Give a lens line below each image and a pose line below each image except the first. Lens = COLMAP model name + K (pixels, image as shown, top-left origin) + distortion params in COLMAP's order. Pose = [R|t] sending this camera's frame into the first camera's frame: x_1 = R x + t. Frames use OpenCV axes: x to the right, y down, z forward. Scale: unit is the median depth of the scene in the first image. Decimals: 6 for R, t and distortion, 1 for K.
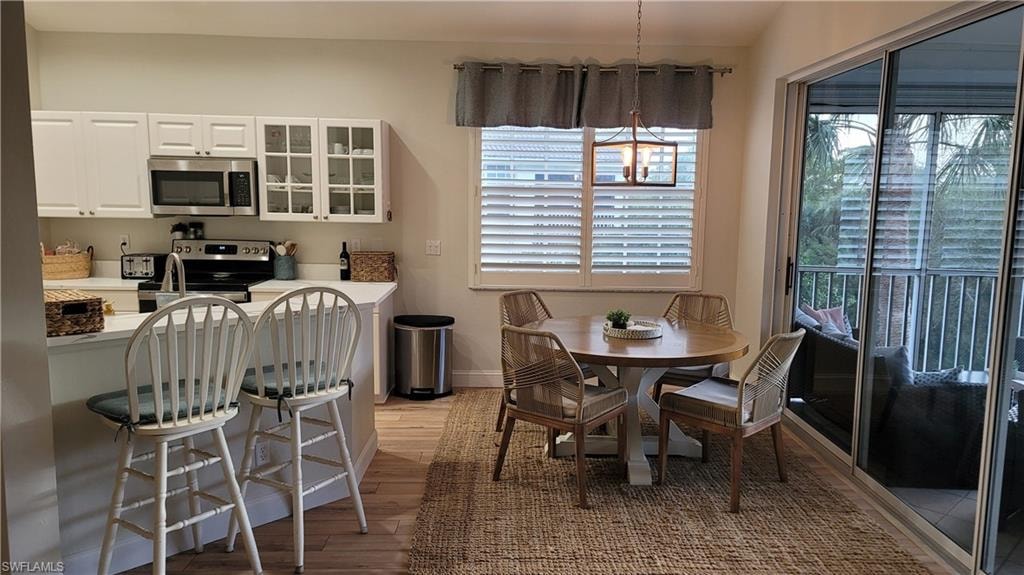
lens RADIAL K [[730.5, 0, 512.0], [0, 730.5, 287.5], [0, 0, 1]] dist [0.091580, -0.078163]
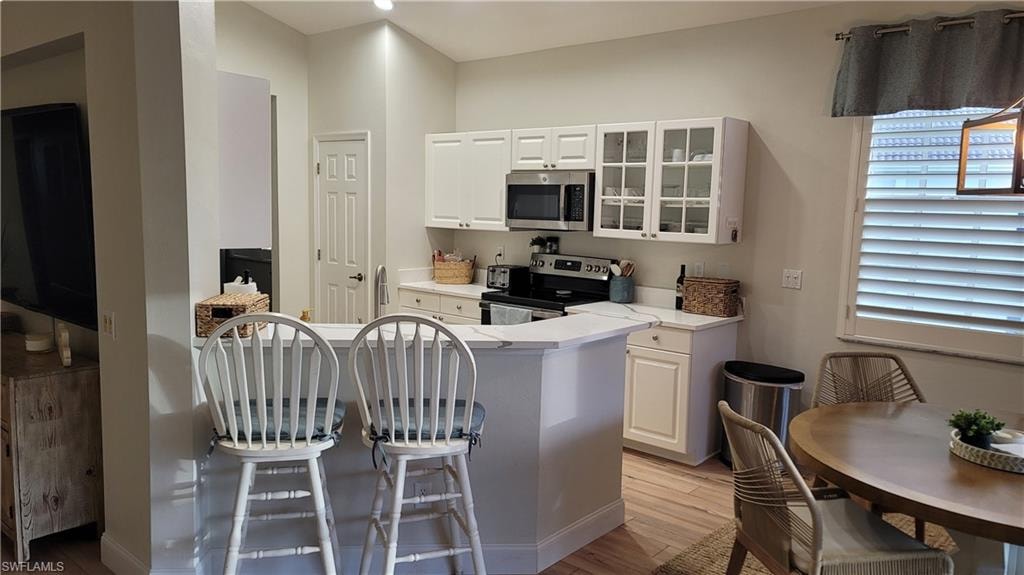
lens RADIAL K [[730.5, 0, 512.0], [0, 730.5, 287.5], [0, 0, 1]] dist [0.091580, -0.078163]
pose [[0.753429, 0.080491, -0.652584, 0.187822], [-0.096623, 0.995258, 0.011203, -0.027752], [0.650392, 0.054614, 0.757633, 0.242113]]
